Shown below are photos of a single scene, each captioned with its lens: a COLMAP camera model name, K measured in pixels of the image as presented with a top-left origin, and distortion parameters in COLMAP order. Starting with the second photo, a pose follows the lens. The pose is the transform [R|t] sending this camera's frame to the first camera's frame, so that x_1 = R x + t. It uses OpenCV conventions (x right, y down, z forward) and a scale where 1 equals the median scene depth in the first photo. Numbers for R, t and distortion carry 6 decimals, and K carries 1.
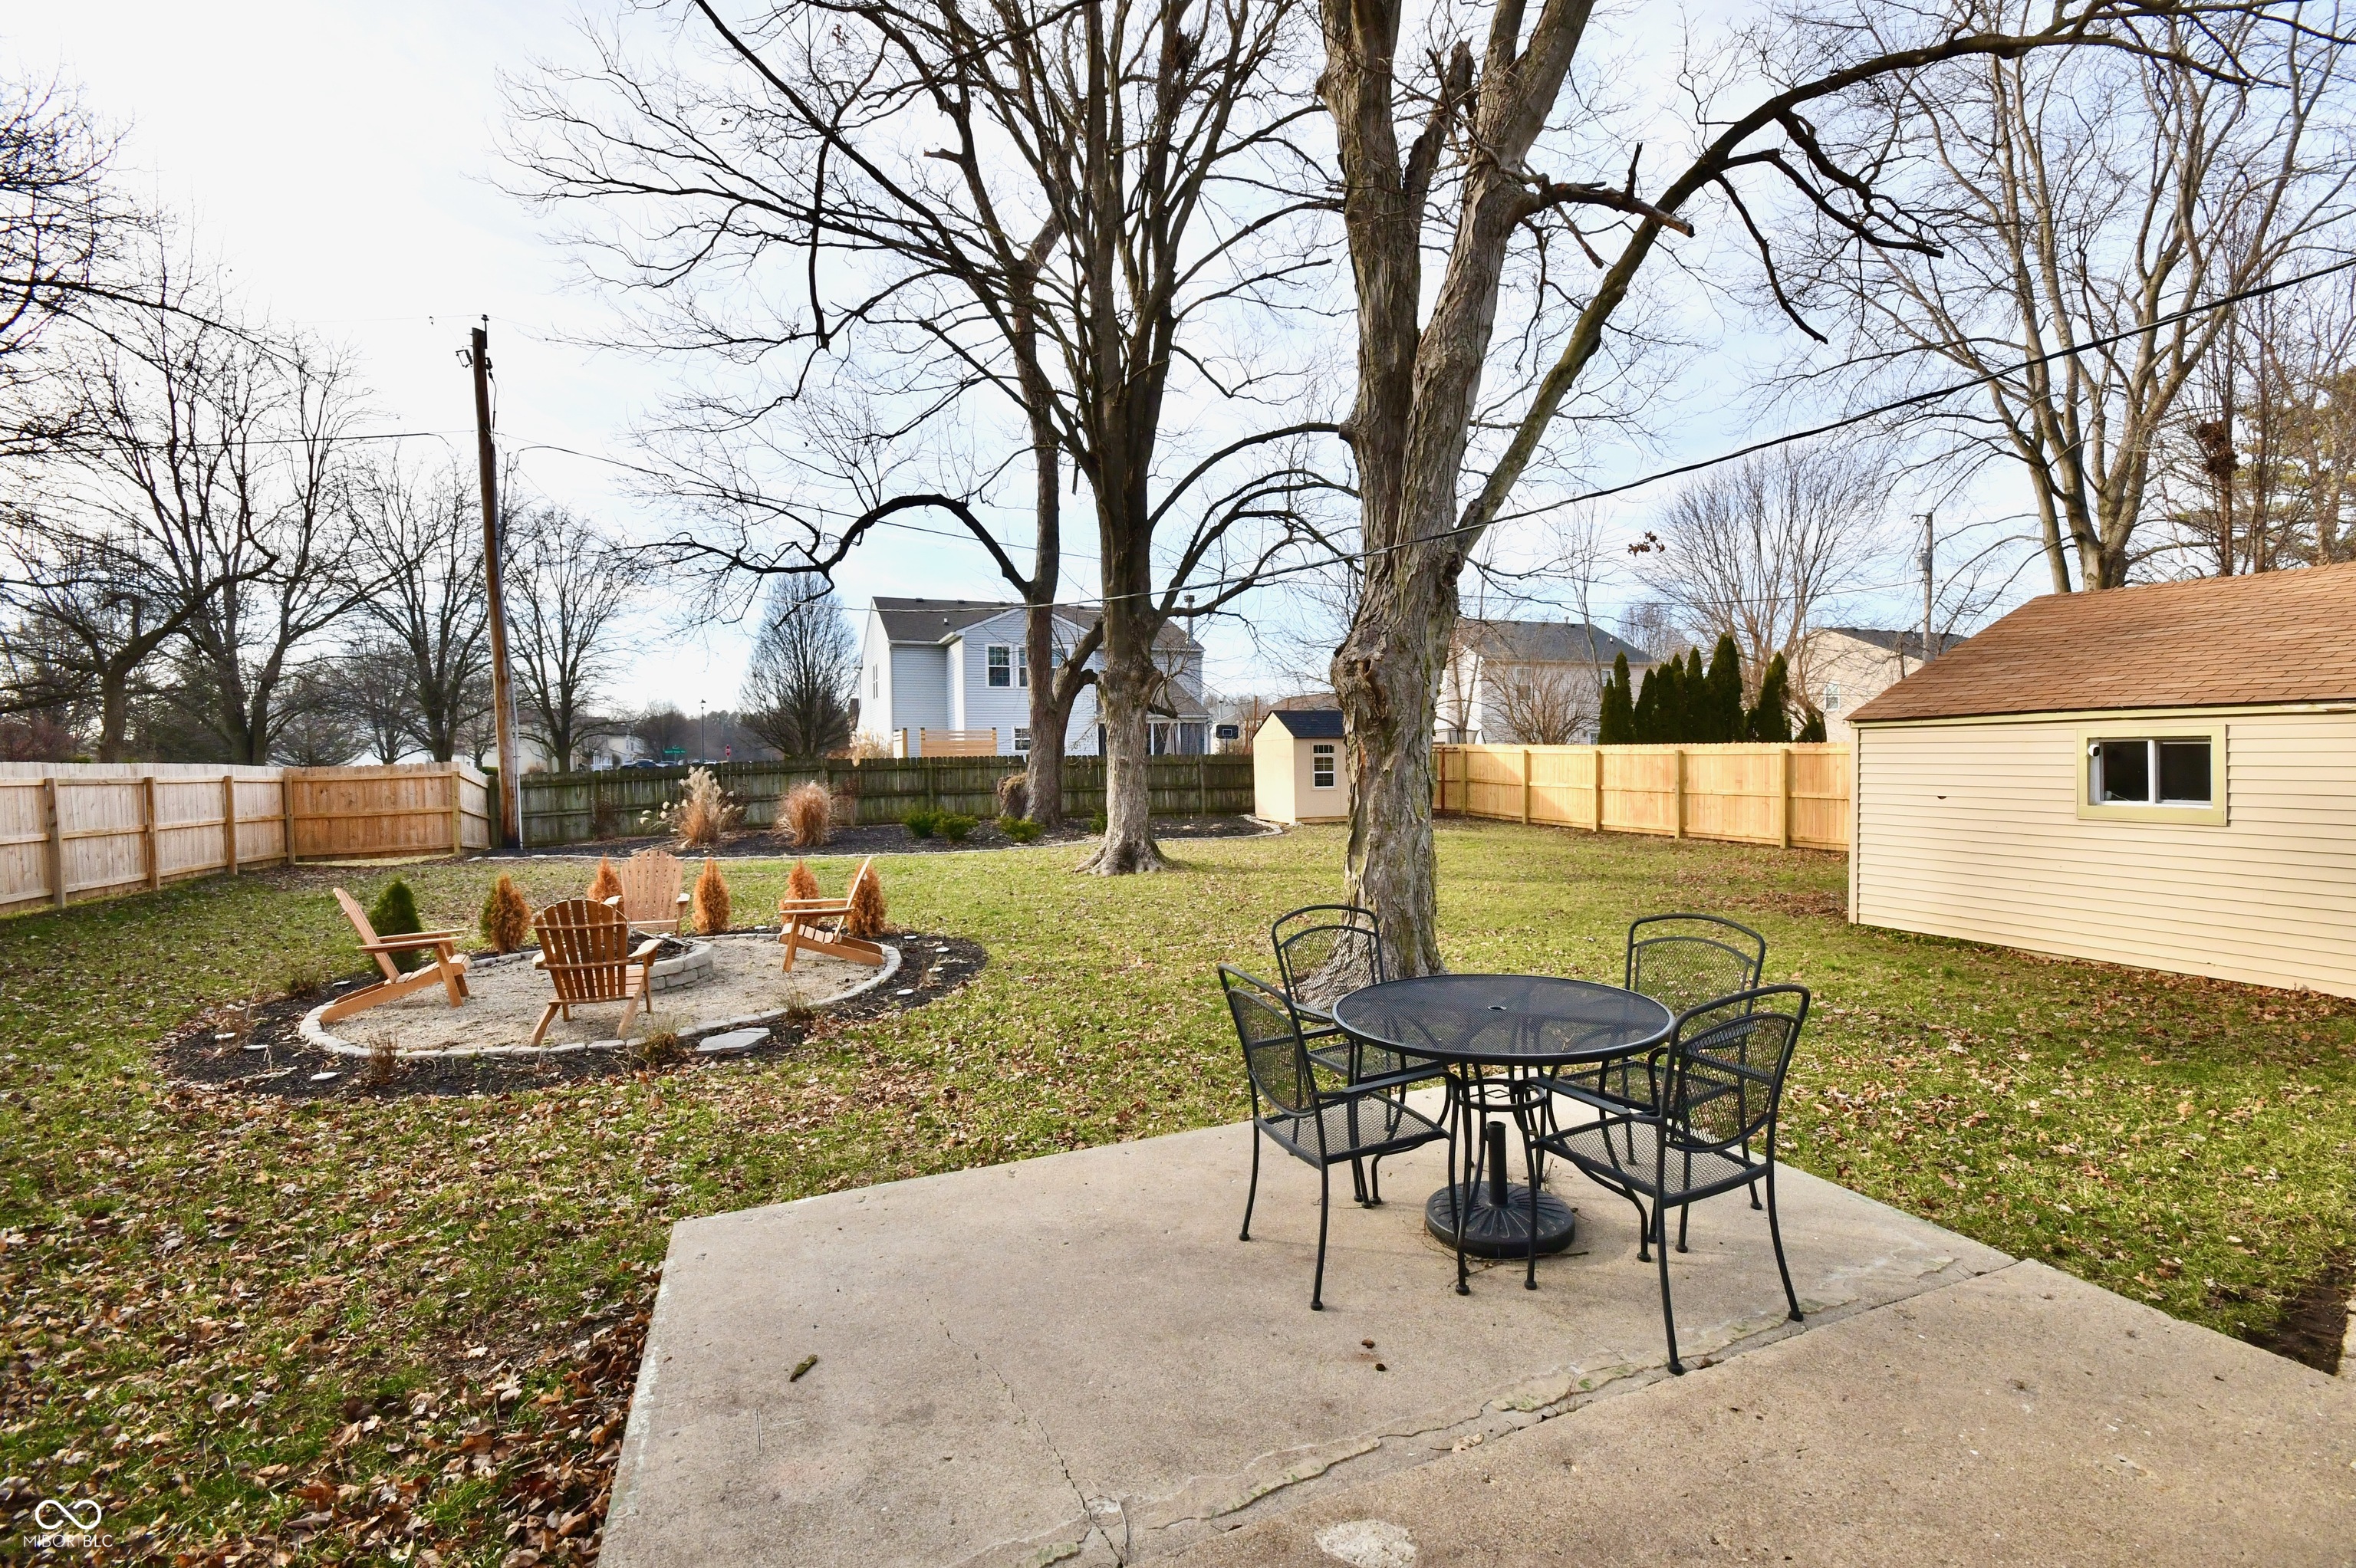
lens RADIAL K [[1050.5, 0, 1196.8], [0, 1050.5, 778.5], [0, 0, 1]] dist [0.009555, -0.011170]
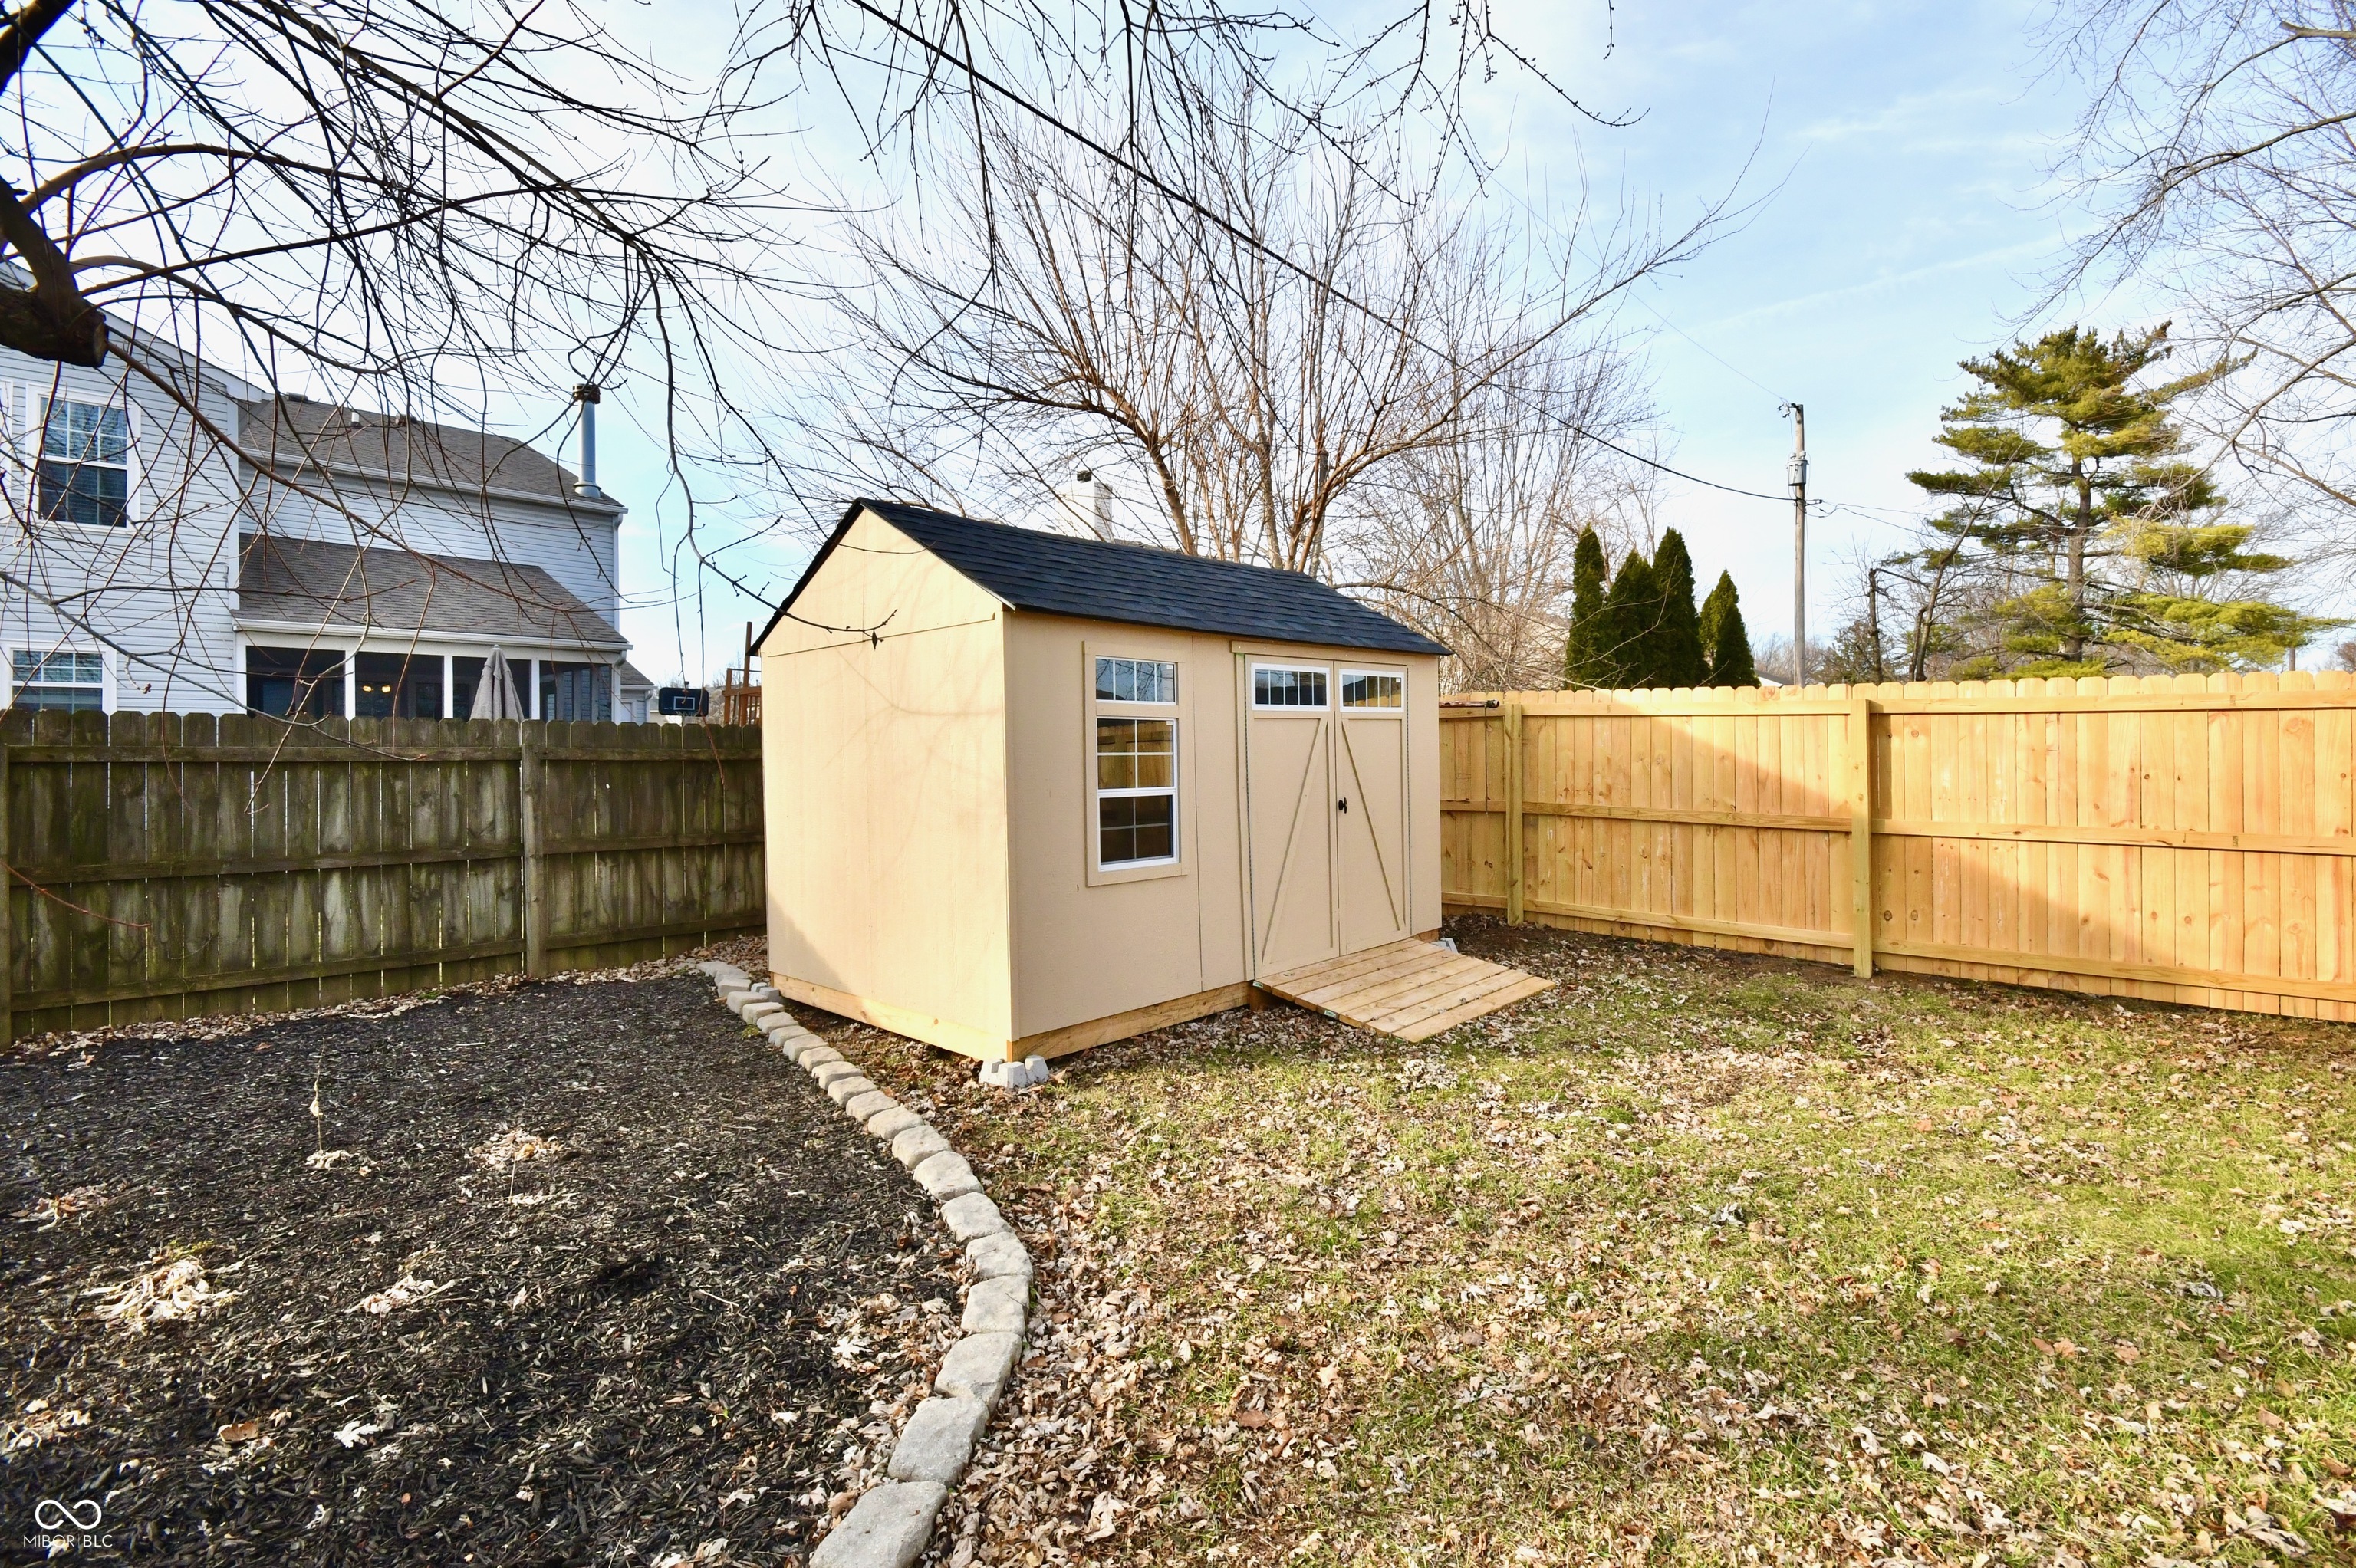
lens RADIAL K [[1050.5, 0, 1183.8], [0, 1050.5, 770.8], [0, 0, 1]] dist [0.009555, -0.011170]
pose [[0.897407, -0.003118, 0.441193, 0.047216], [0.007254, 0.999944, -0.007688, -0.010217], [-0.441145, 0.010100, 0.897379, 0.978448]]
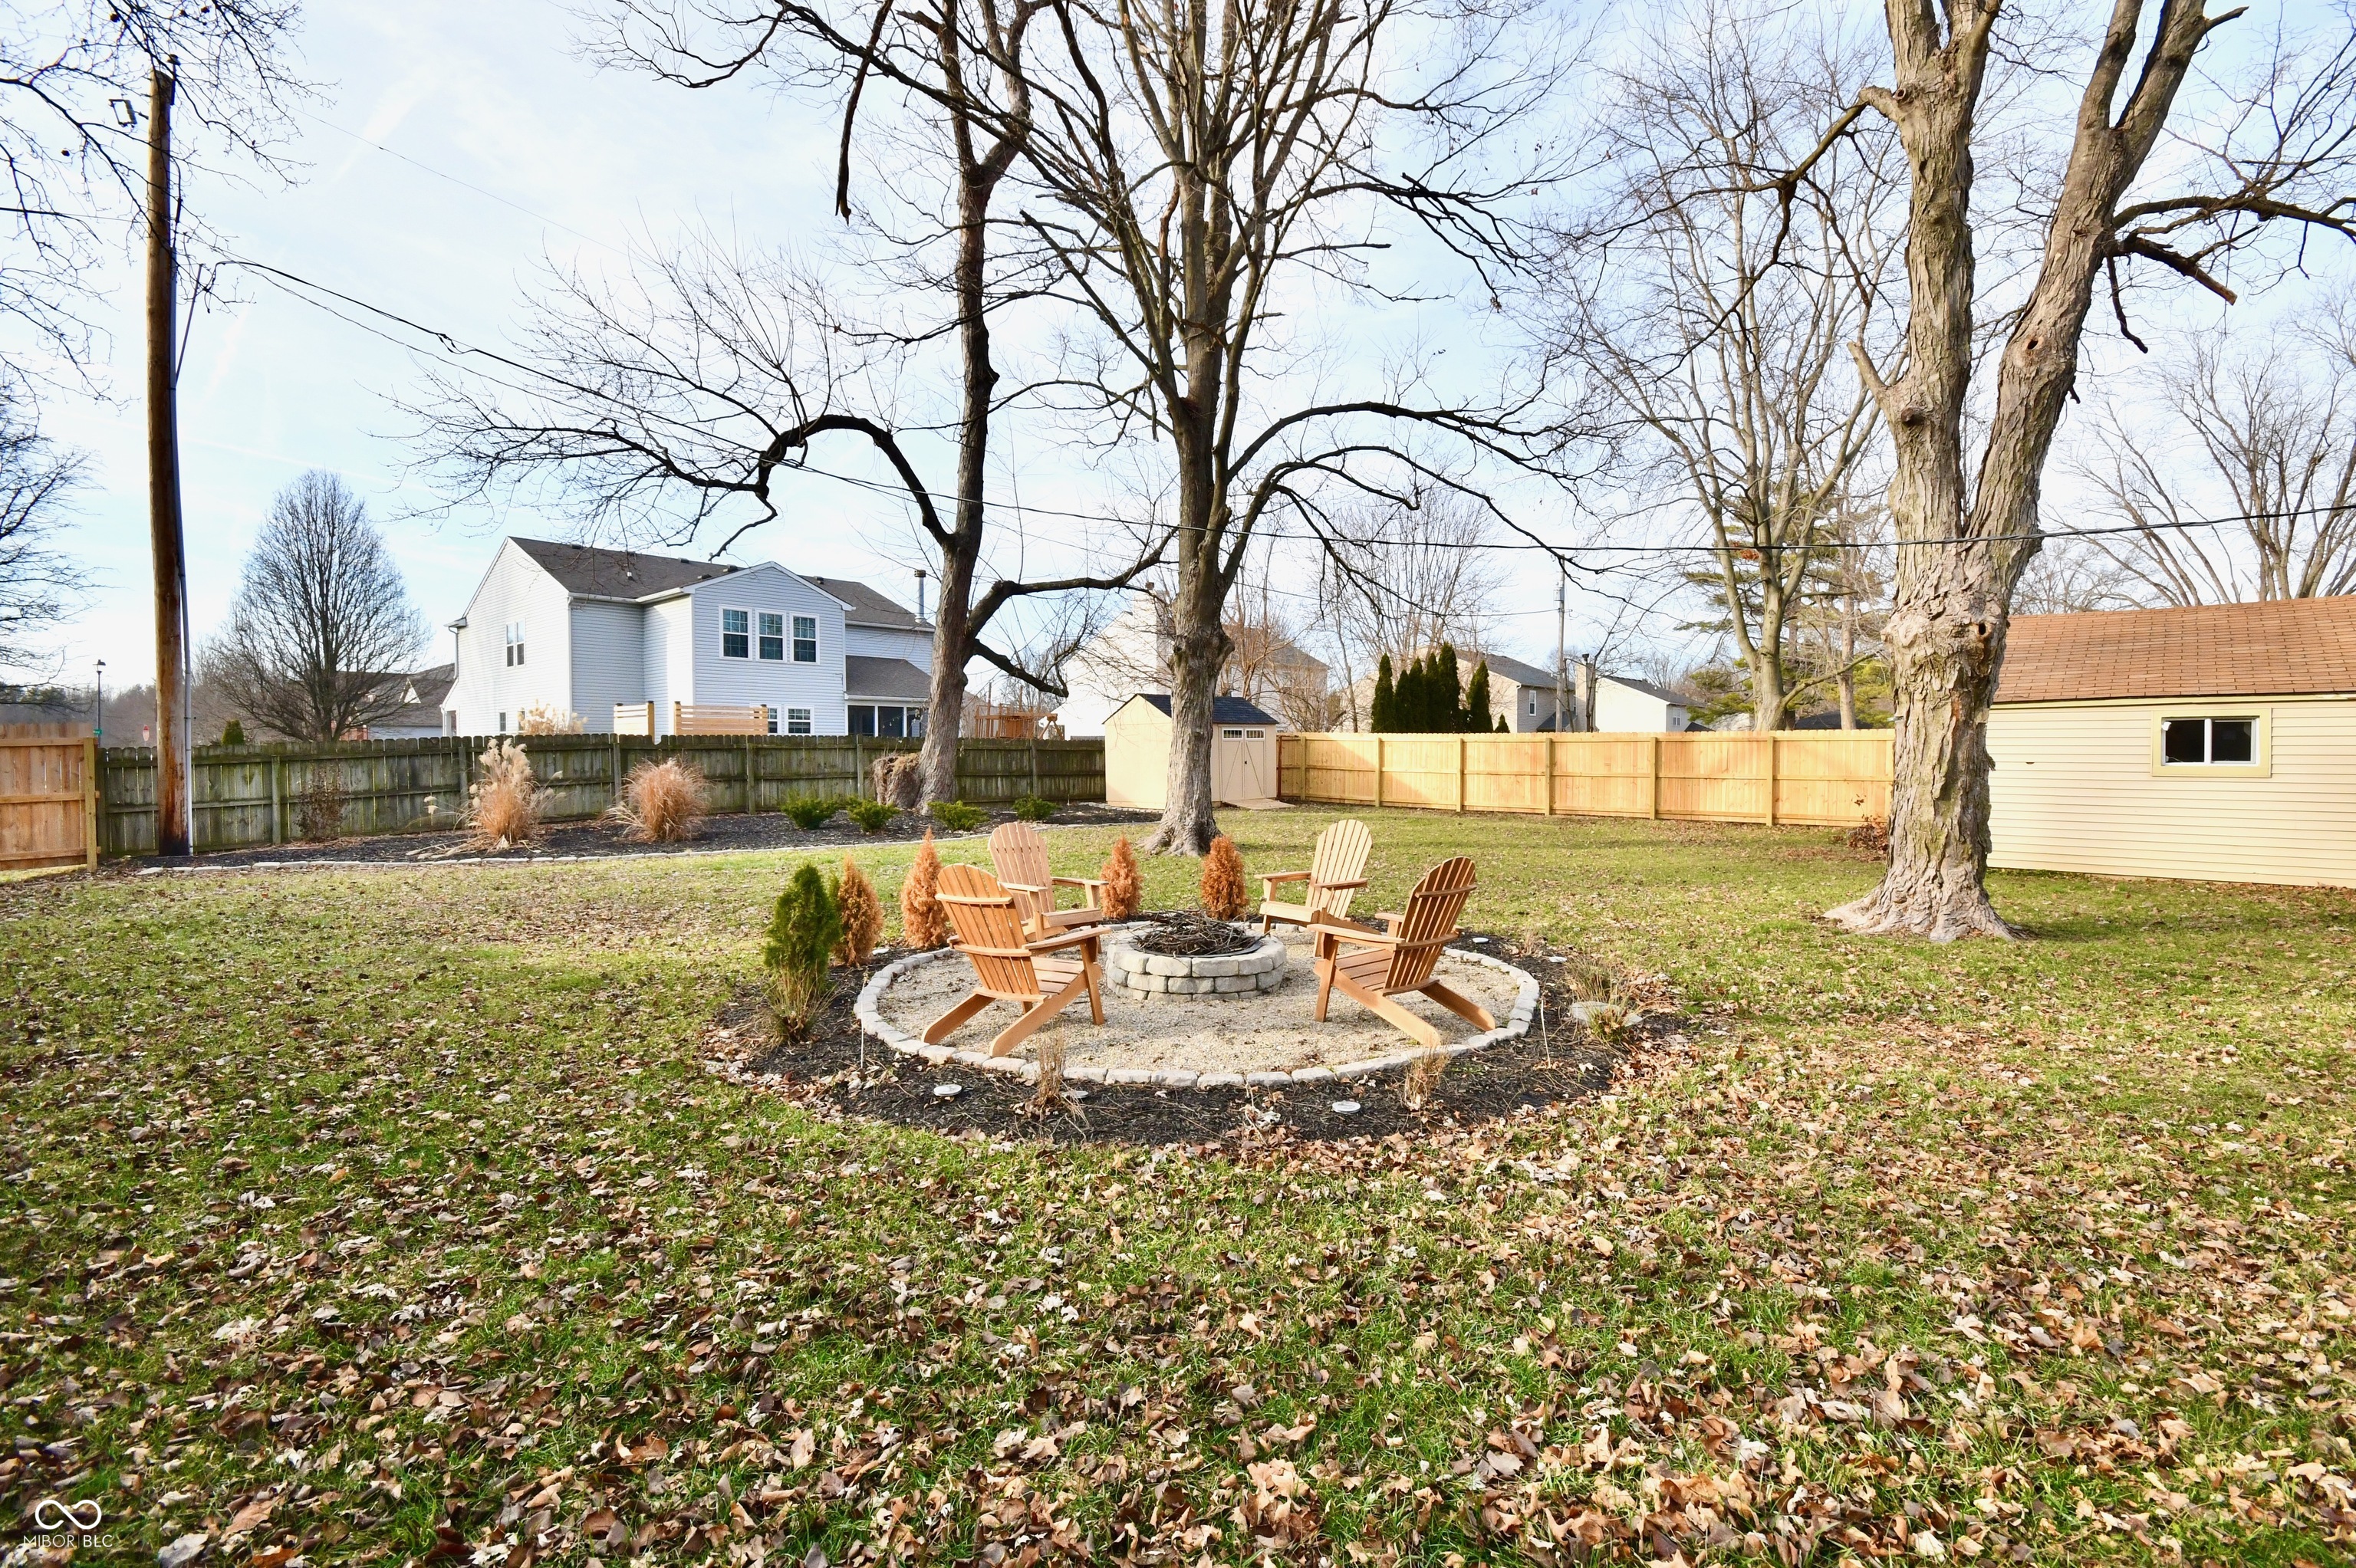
lens RADIAL K [[1050.5, 0, 1200.1], [0, 1050.5, 778.8], [0, 0, 1]] dist [0.009555, -0.011170]
pose [[0.902054, 0.001014, 0.431621, -0.369741], [-0.000811, 0.999999, -0.000655, 0.018322], [-0.431621, 0.000241, 0.902055, 0.125860]]
